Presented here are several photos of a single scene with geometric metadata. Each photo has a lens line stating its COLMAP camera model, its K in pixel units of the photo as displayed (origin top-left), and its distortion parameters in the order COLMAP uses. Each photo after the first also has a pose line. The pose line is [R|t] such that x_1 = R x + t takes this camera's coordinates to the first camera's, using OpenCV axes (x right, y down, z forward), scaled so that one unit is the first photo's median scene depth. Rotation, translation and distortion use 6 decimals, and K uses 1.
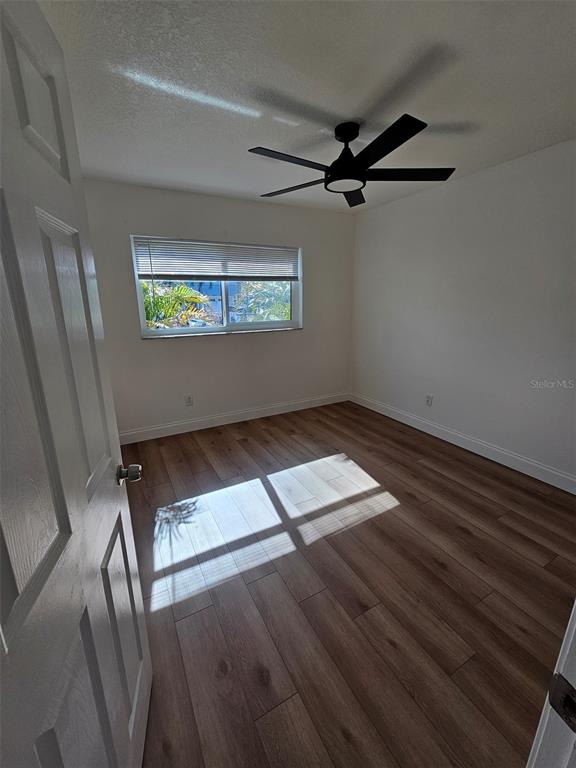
lens RADIAL K [[311.1, 0, 288.0], [0, 311.1, 384.0], [0, 0, 1]] dist [0.000790, 0.000021]
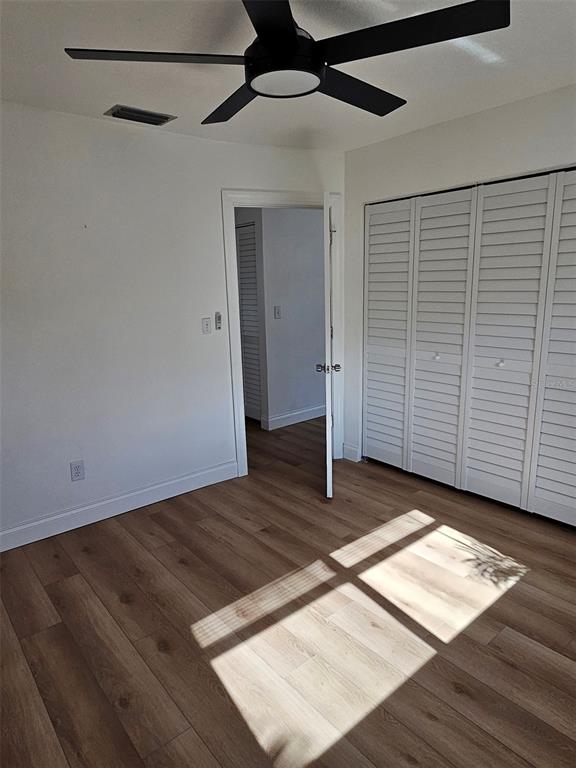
lens RADIAL K [[480.2, 0, 284.8], [0, 480.2, 382.6], [0, 0, 1]] dist [-0.001674, -0.001594]
pose [[-0.981513, 0.077146, -0.175160, 0.329008], [-0.010664, 0.891707, 0.452488, -0.523223], [0.191099, 0.445991, -0.874399, 1.775594]]
